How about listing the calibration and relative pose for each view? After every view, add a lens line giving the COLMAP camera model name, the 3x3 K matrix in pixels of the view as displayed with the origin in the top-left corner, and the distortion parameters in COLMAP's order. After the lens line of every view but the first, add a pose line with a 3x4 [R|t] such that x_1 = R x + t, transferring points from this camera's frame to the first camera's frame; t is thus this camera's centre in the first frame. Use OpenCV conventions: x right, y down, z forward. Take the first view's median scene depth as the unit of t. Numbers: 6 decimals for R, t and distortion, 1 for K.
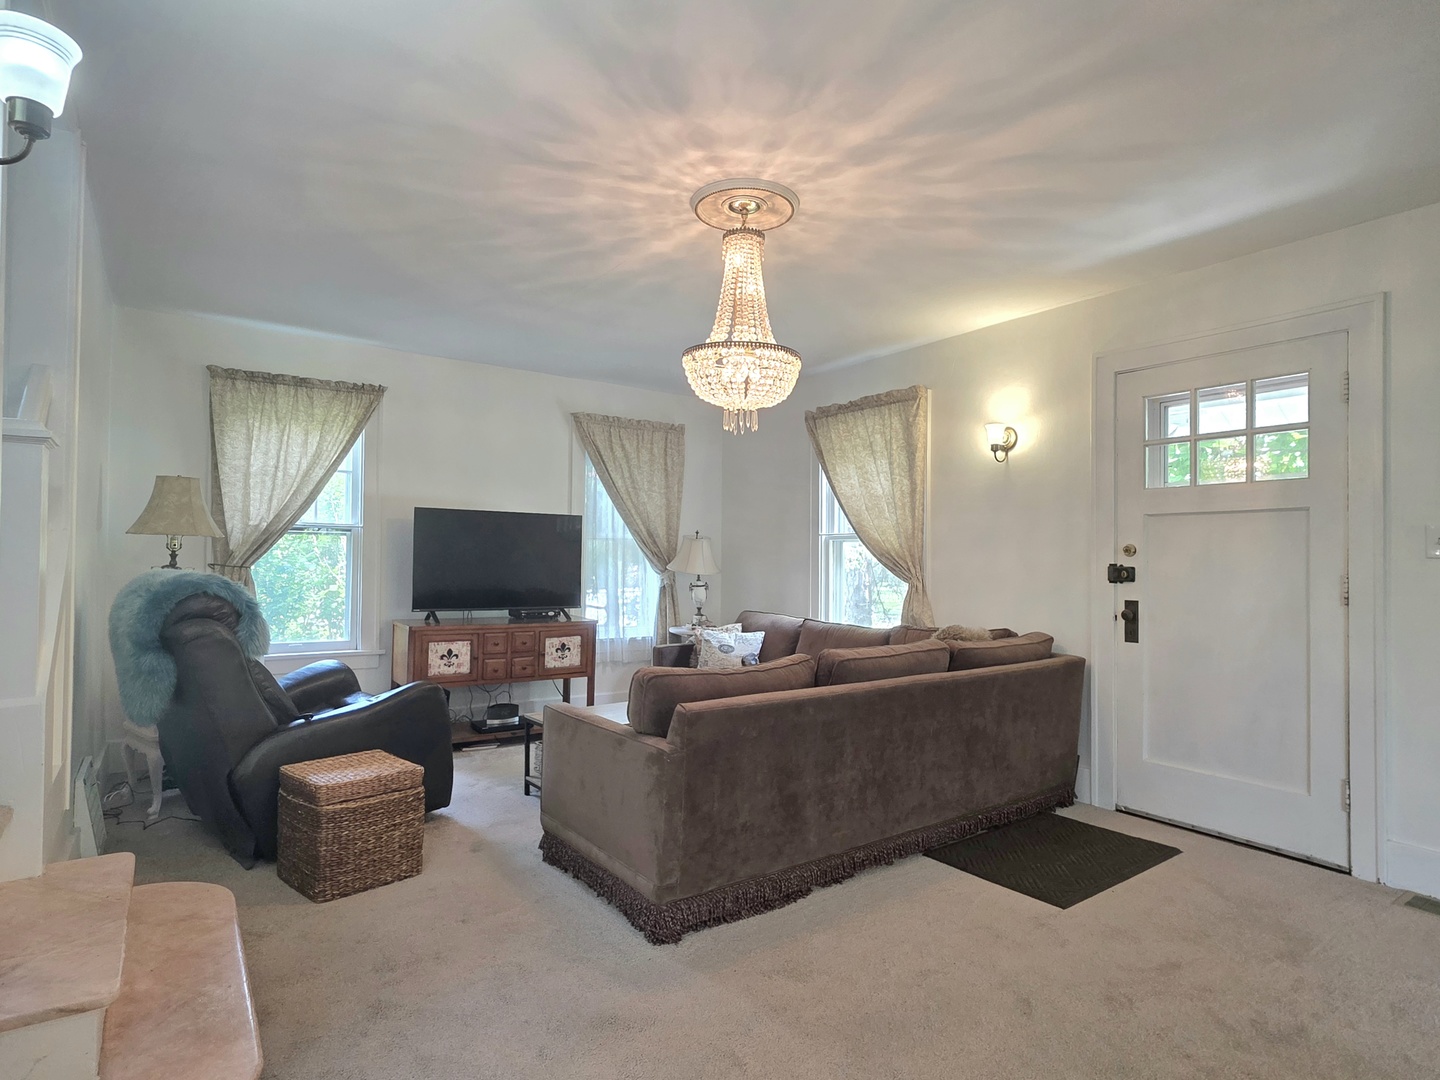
lens RADIAL K [[768.7, 0, 722.3], [0, 768.7, 543.7], [0, 0, 1]] dist [0.006046, 0.000092]
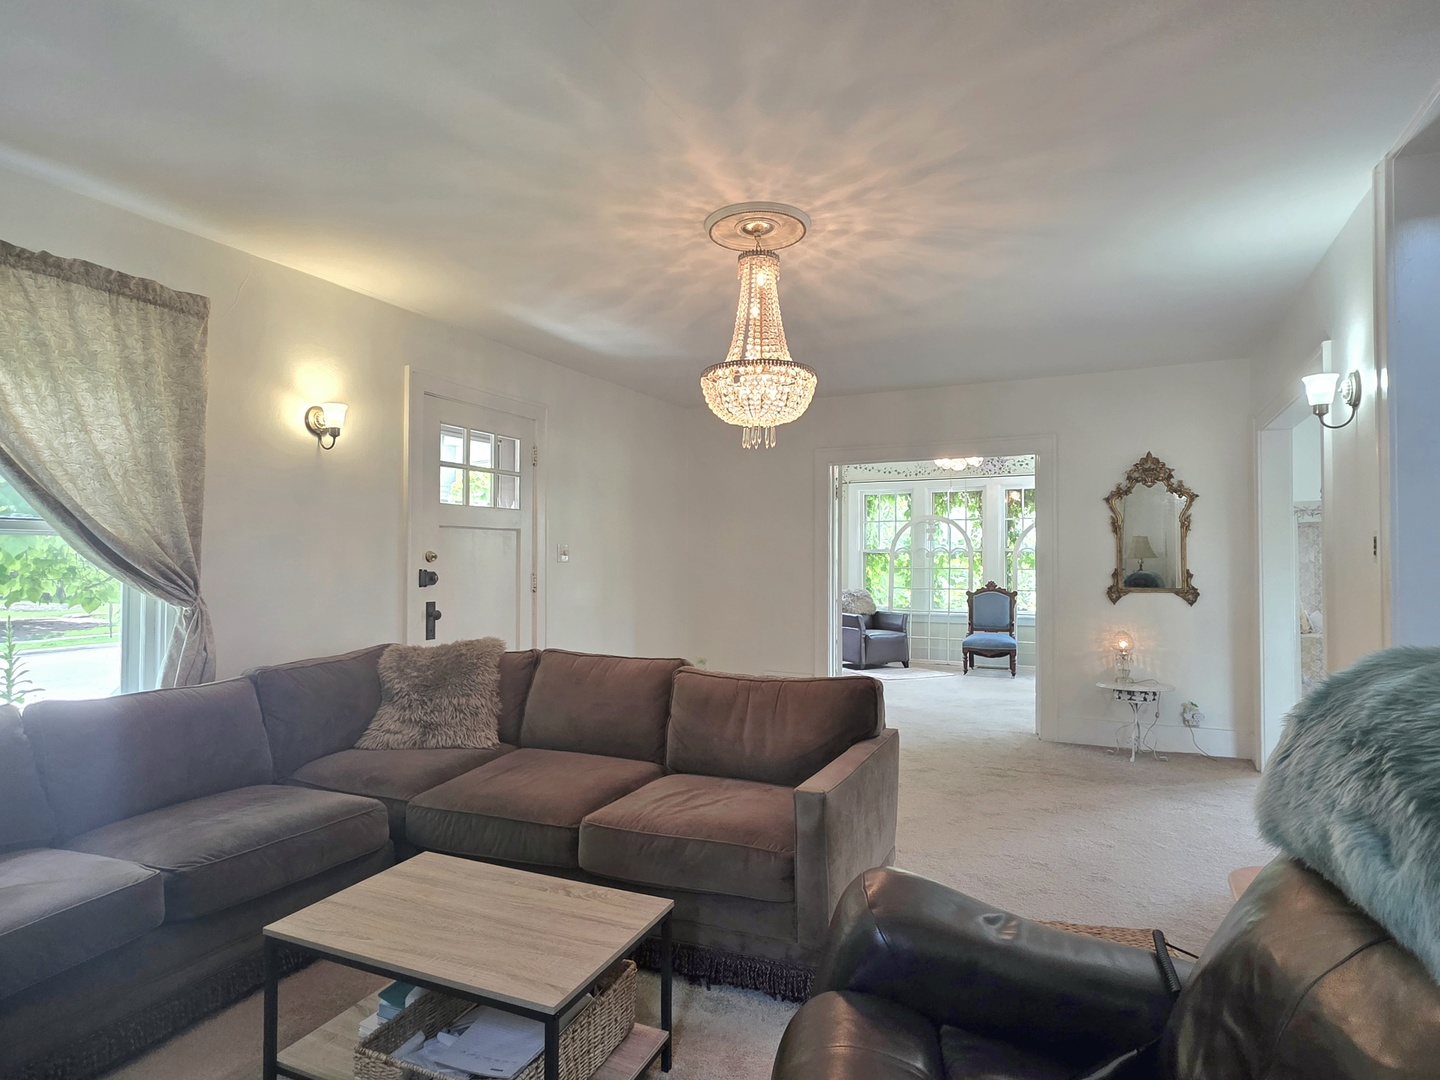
lens RADIAL K [[768.7, 0, 722.4], [0, 768.7, 544.6], [0, 0, 1]] dist [0.006046, 0.000092]
pose [[-0.464962, 0.002414, 0.885327, -0.759882], [-0.025740, 0.999537, -0.016244, -0.001537], [-0.884956, -0.030341, -0.464684, 1.342047]]
